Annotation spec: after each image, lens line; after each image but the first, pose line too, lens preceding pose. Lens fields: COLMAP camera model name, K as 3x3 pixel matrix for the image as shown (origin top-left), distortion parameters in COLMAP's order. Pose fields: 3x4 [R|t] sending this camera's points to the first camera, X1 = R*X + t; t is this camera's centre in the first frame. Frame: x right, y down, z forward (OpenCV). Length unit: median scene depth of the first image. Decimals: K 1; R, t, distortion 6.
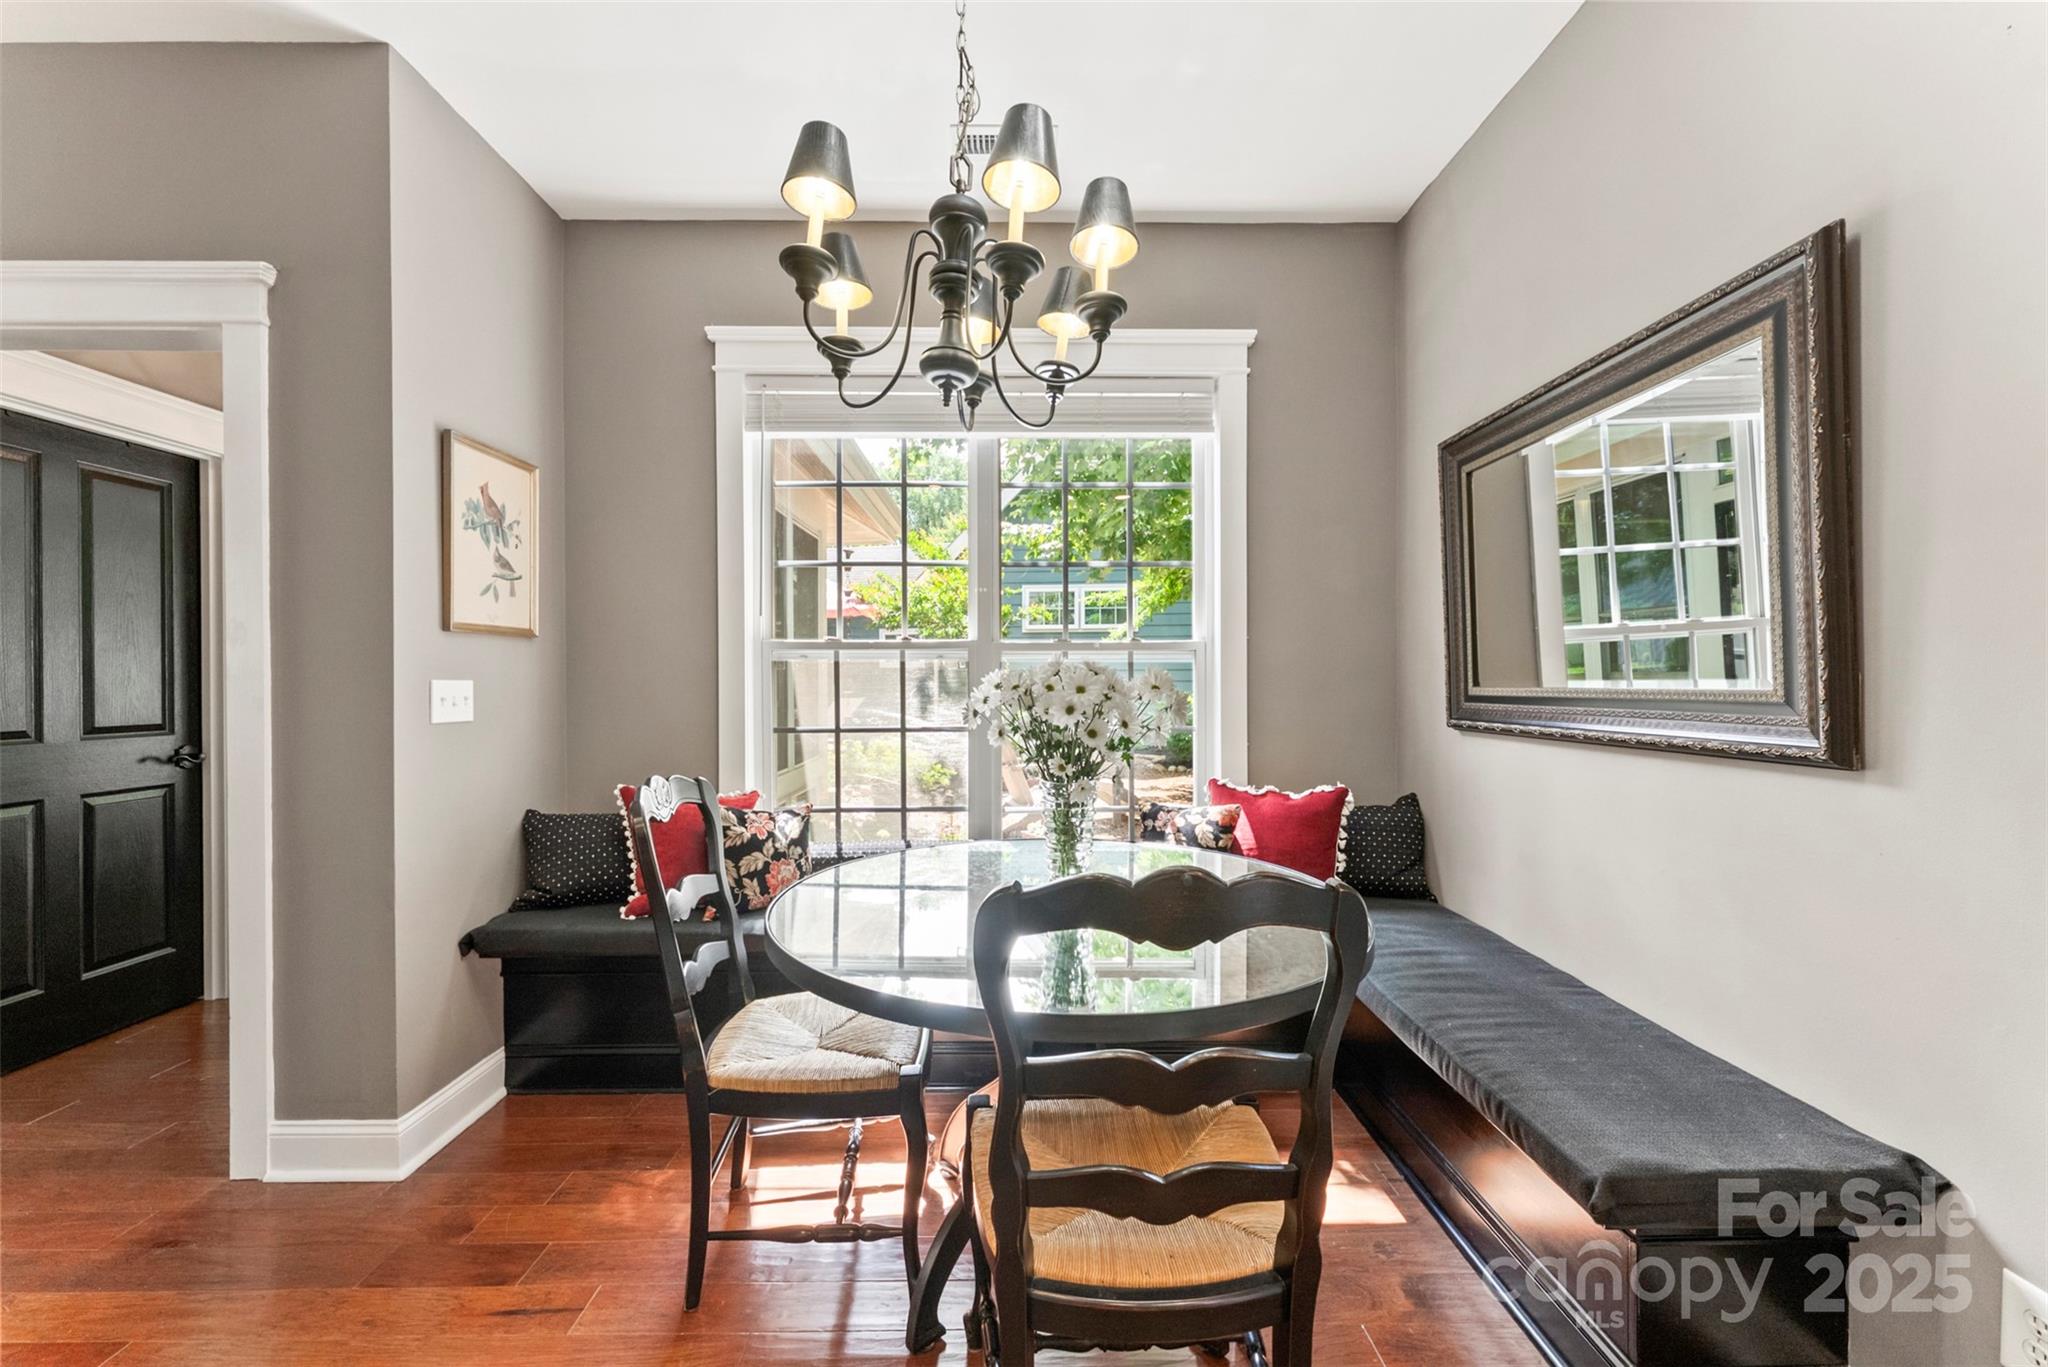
lens RADIAL K [[821.7, 0, 1027.6], [0, 821.7, 680.5], [0, 0, 1]] dist [0.000733, 0.000239]
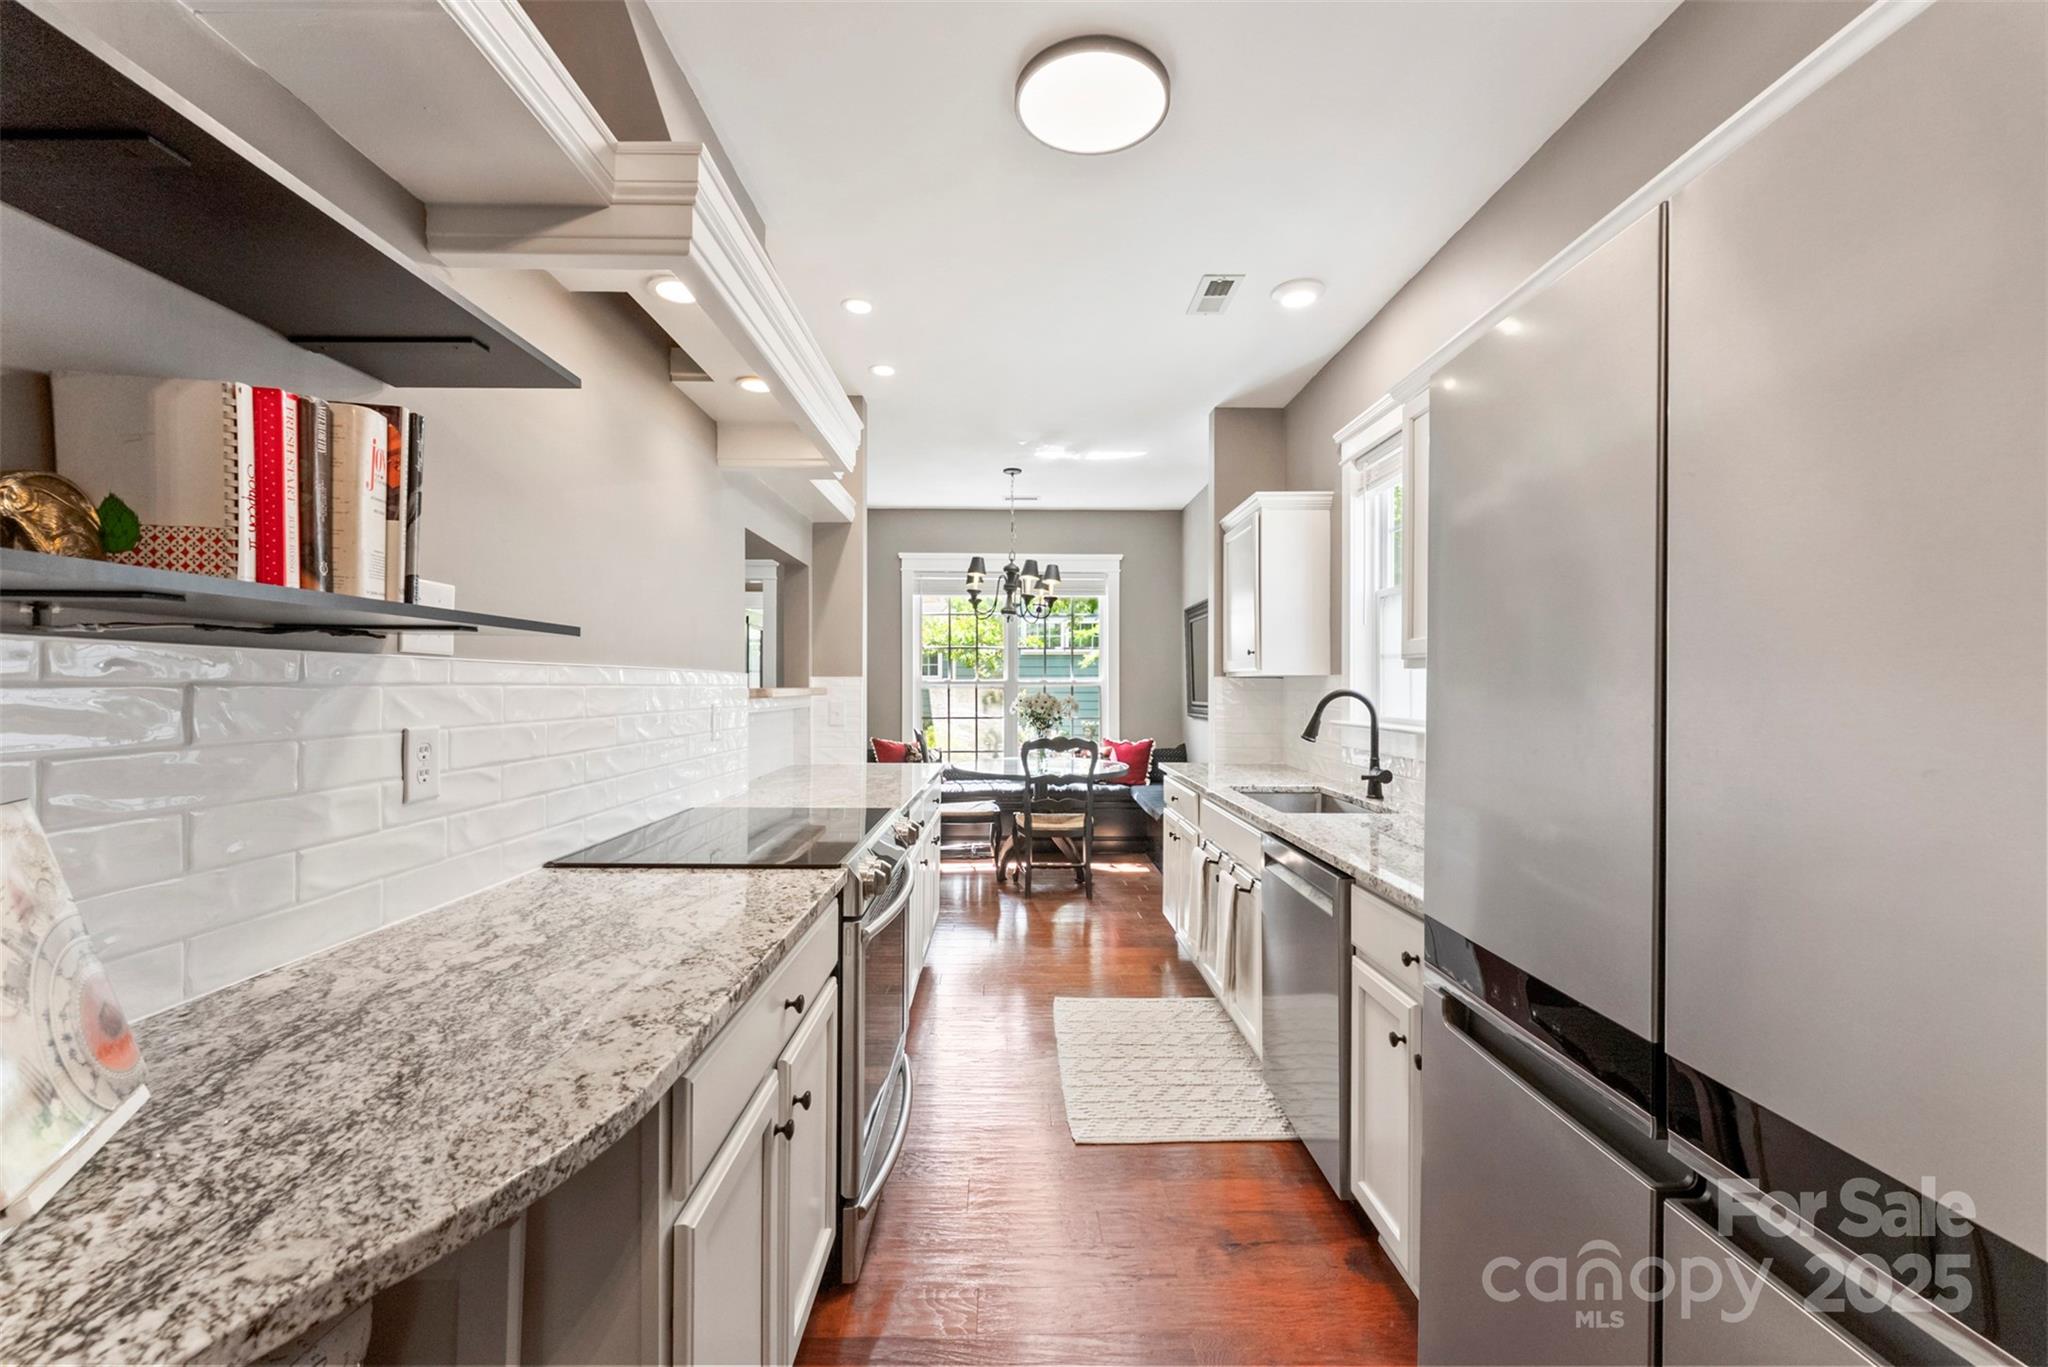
lens RADIAL K [[821.7, 0, 1019.6], [0, 821.7, 683.9], [0, 0, 1]] dist [0.000733, 0.000239]
pose [[0.999997, 0.002436, 0.000670, -0.029883], [-0.002439, 0.999981, 0.005598, -0.053807], [-0.000656, -0.005600, 0.999984, -1.449528]]
